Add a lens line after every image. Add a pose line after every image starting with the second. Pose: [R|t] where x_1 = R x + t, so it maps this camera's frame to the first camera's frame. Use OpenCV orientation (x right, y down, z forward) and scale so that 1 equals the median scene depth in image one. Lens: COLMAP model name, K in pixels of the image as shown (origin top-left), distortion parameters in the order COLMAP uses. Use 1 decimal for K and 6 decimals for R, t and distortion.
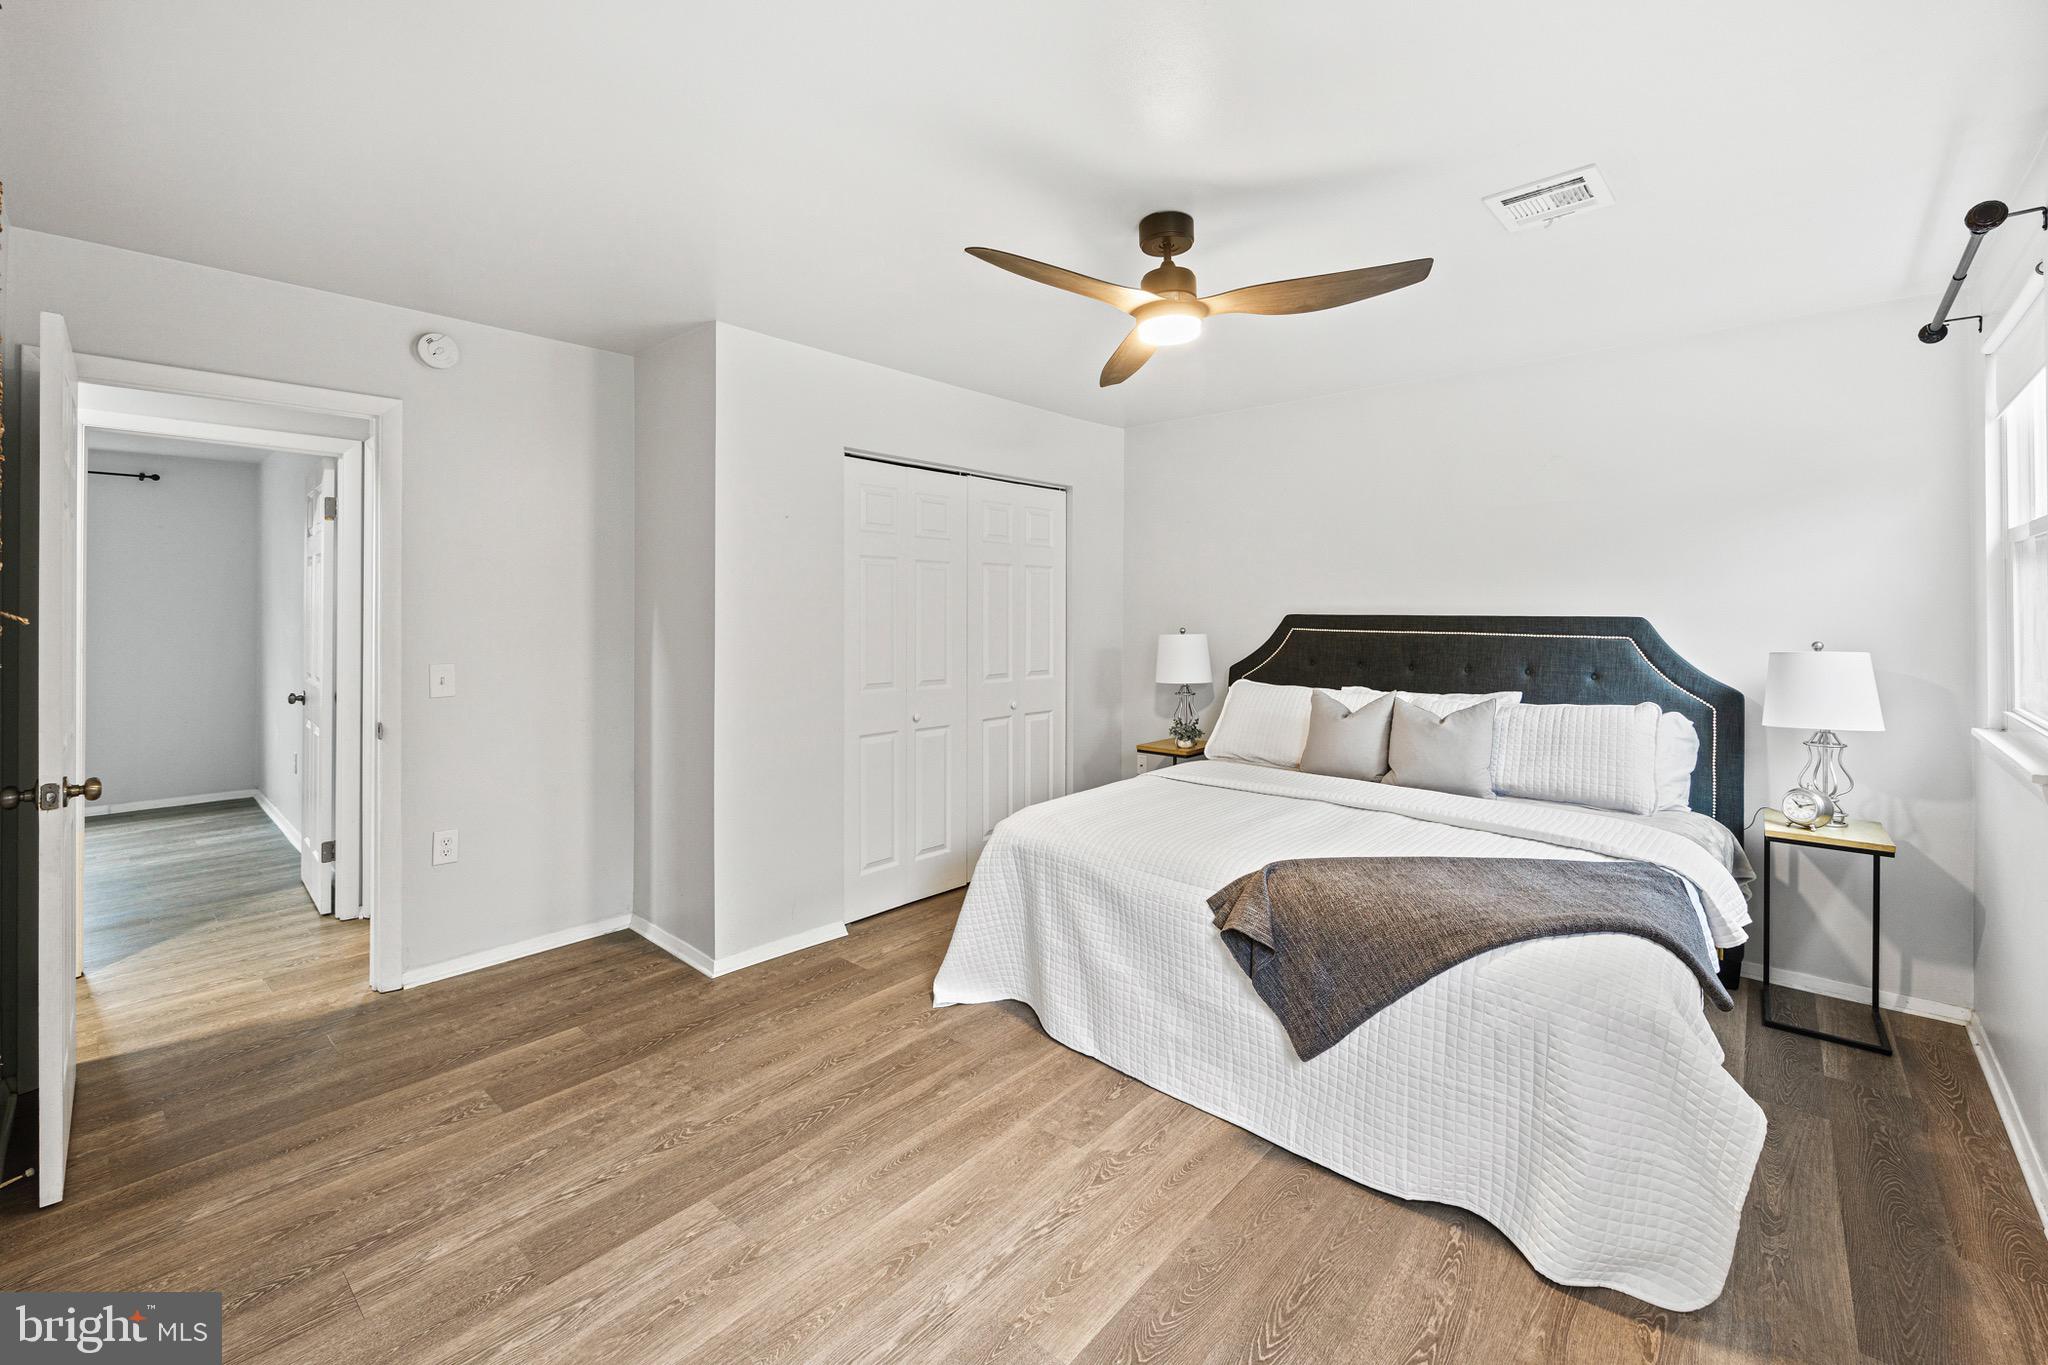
lens RADIAL K [[843.4, 0, 1031.0], [0, 843.4, 634.5], [0, 0, 1]] dist [-0.001451, -0.000183]
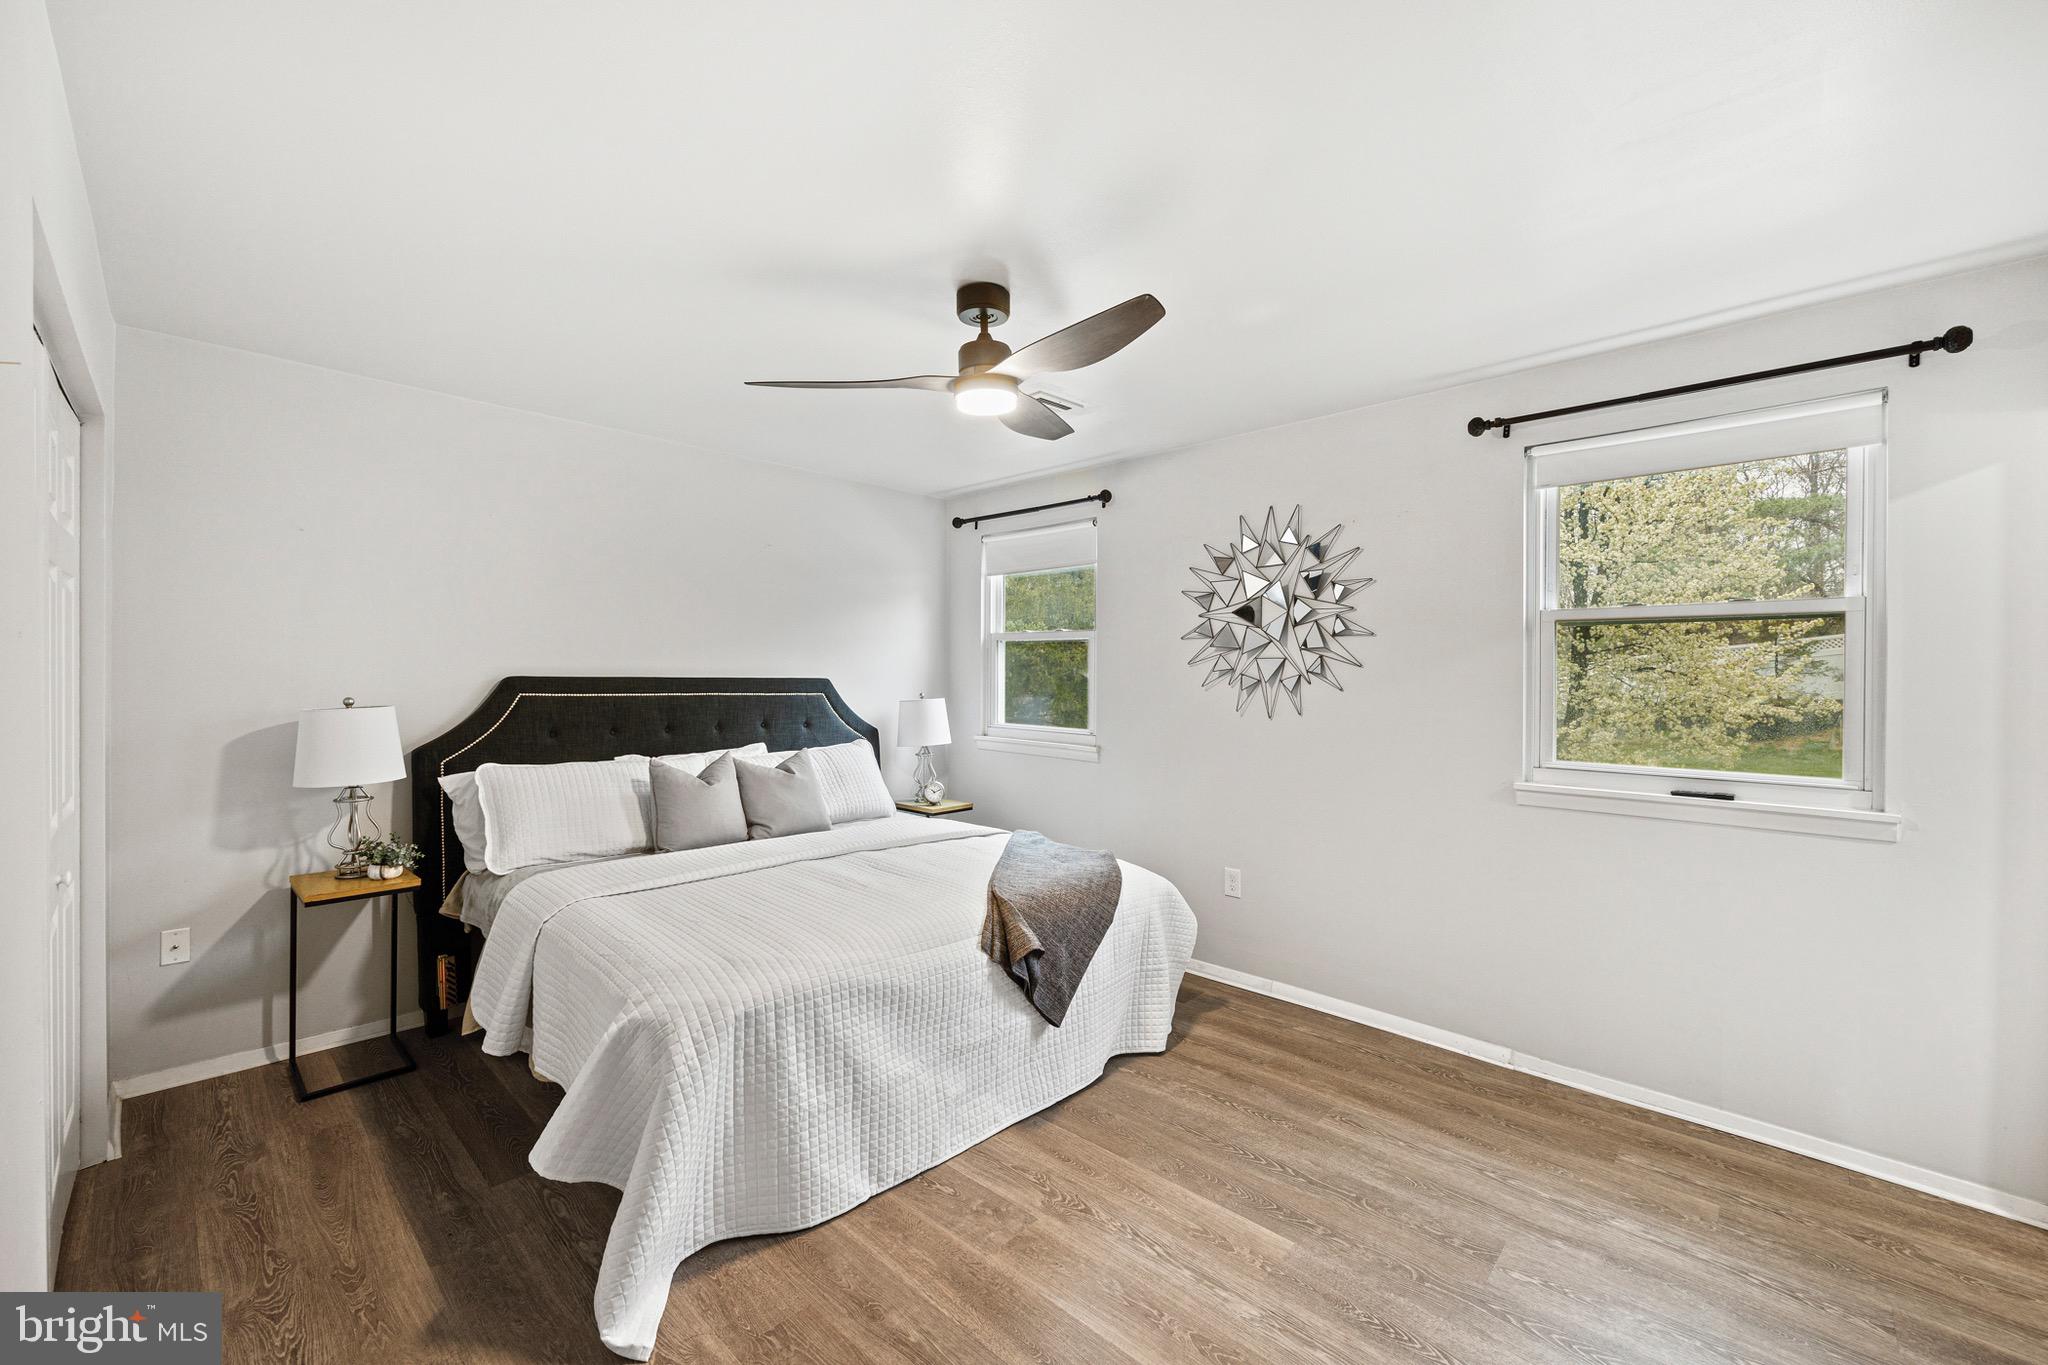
lens RADIAL K [[822.9, 0, 1018.7], [0, 822.9, 705.1], [0, 0, 1]] dist [0.000339, 0.000082]
pose [[0.040315, -0.035018, 0.998573, -0.764813], [0.020258, 0.999209, 0.034222, -0.023380], [-0.998982, 0.018849, 0.040992, 0.838342]]
